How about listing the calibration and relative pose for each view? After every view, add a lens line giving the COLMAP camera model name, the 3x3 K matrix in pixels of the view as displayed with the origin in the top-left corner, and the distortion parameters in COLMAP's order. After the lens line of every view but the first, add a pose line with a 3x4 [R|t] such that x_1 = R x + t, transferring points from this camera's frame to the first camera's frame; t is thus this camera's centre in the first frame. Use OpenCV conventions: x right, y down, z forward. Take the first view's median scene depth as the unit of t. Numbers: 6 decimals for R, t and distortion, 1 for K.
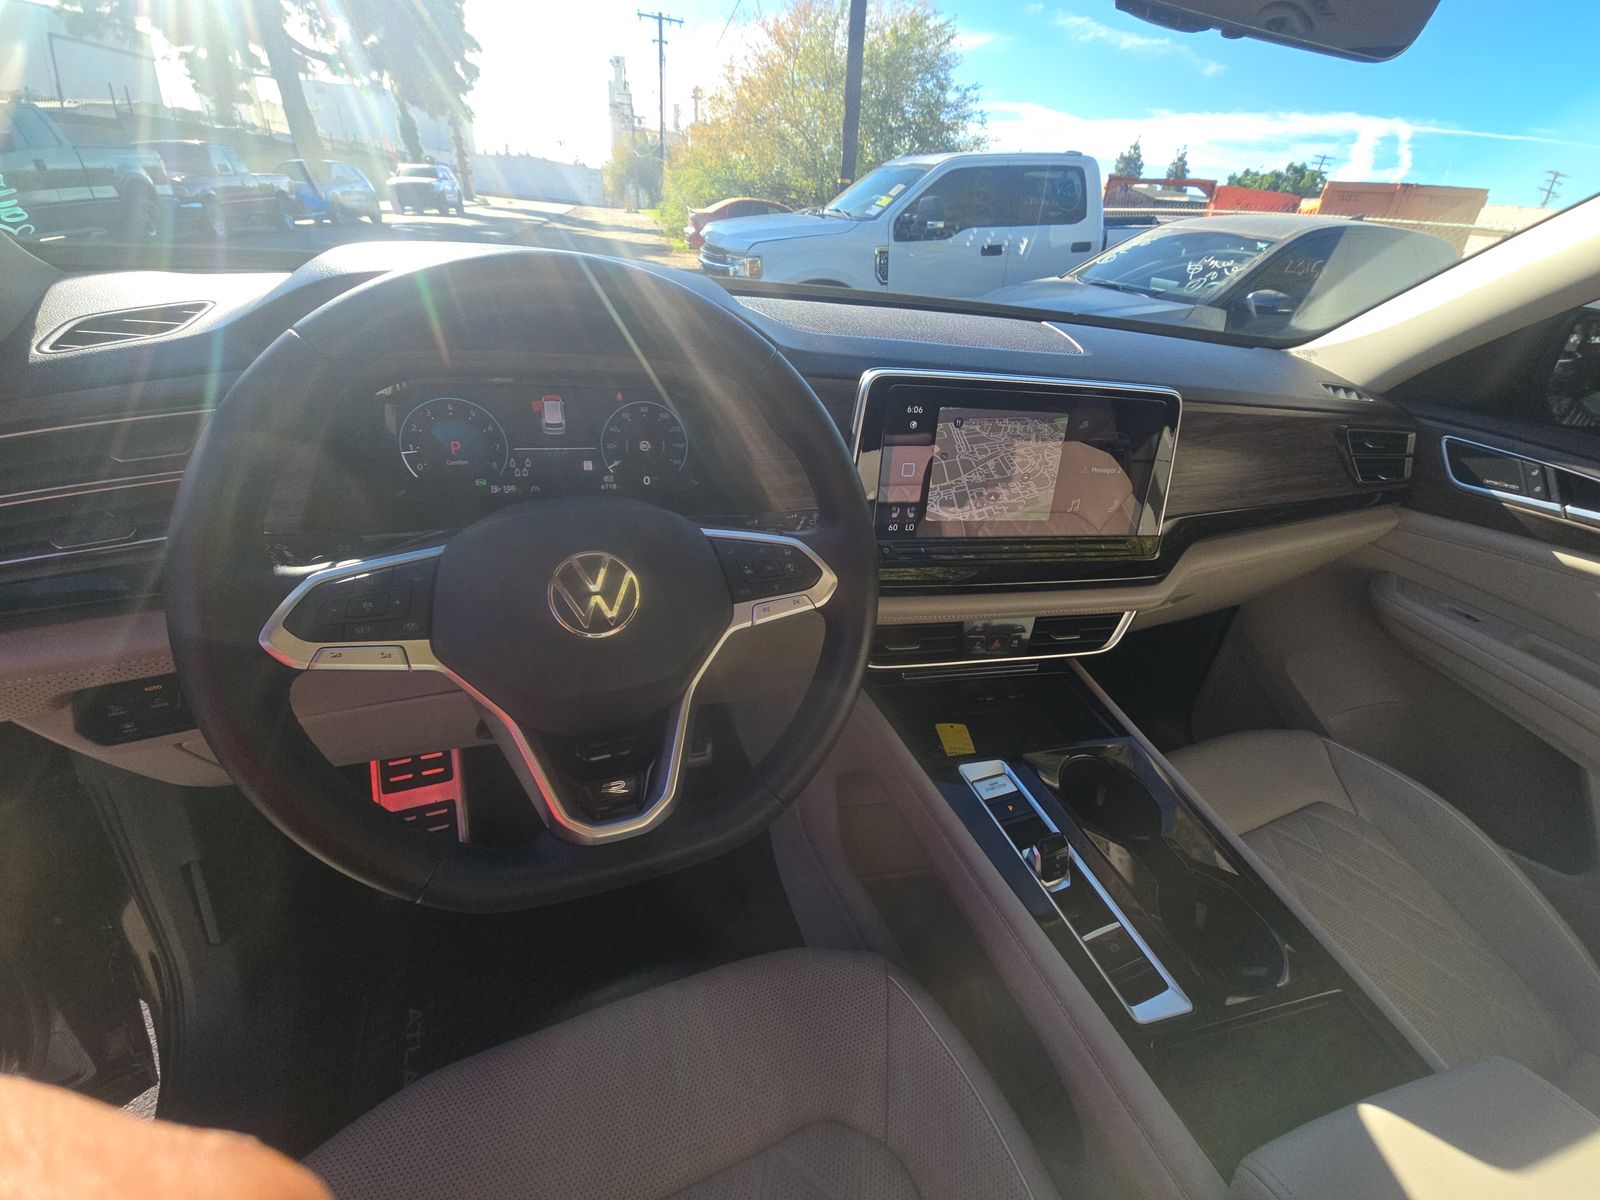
lens RADIAL K [[661.4, 0, 818.1], [0, 661.4, 599.7], [0, 0, 1]] dist [0.020728, -0.012220]
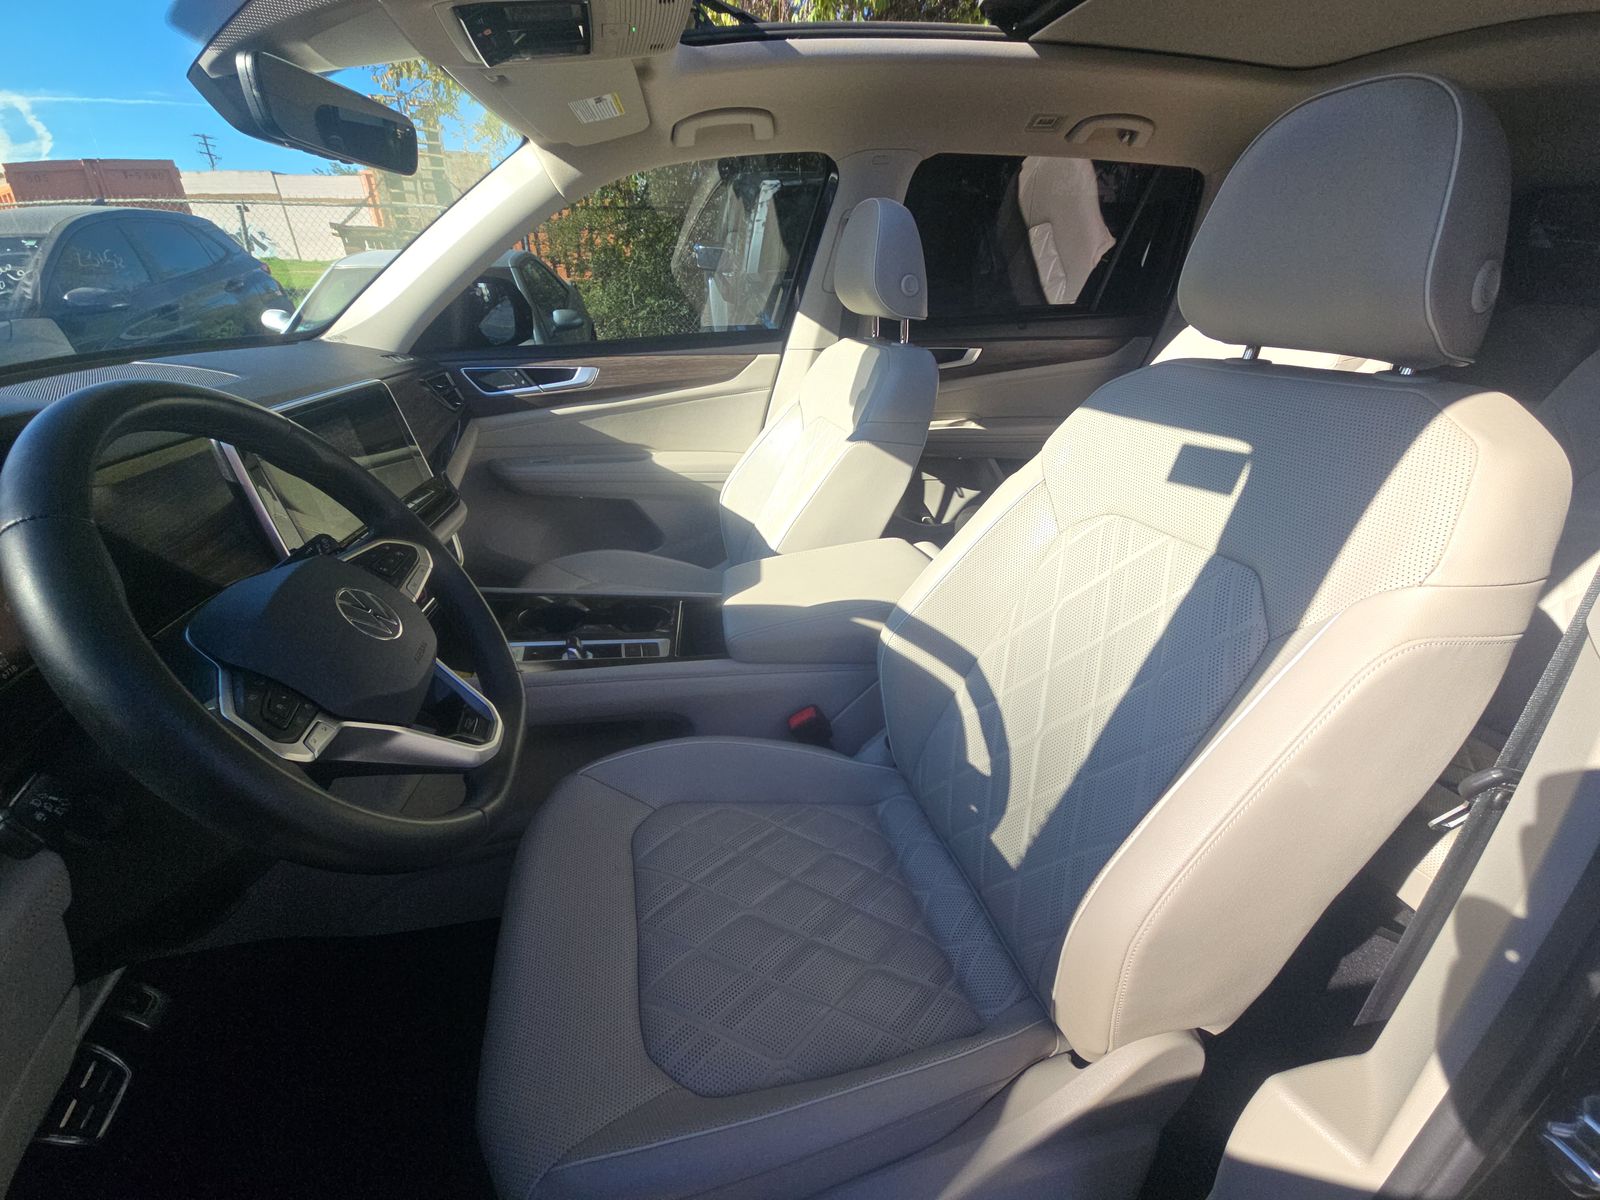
lens RADIAL K [[661.4, 0, 818.1], [0, 661.4, 599.7], [0, 0, 1]] dist [0.020728, -0.012220]
pose [[0.158818, -0.531590, 0.831979, -0.476460], [0.501714, 0.769216, 0.395715, -0.026873], [-0.850330, 0.354569, 0.388871, -0.107995]]
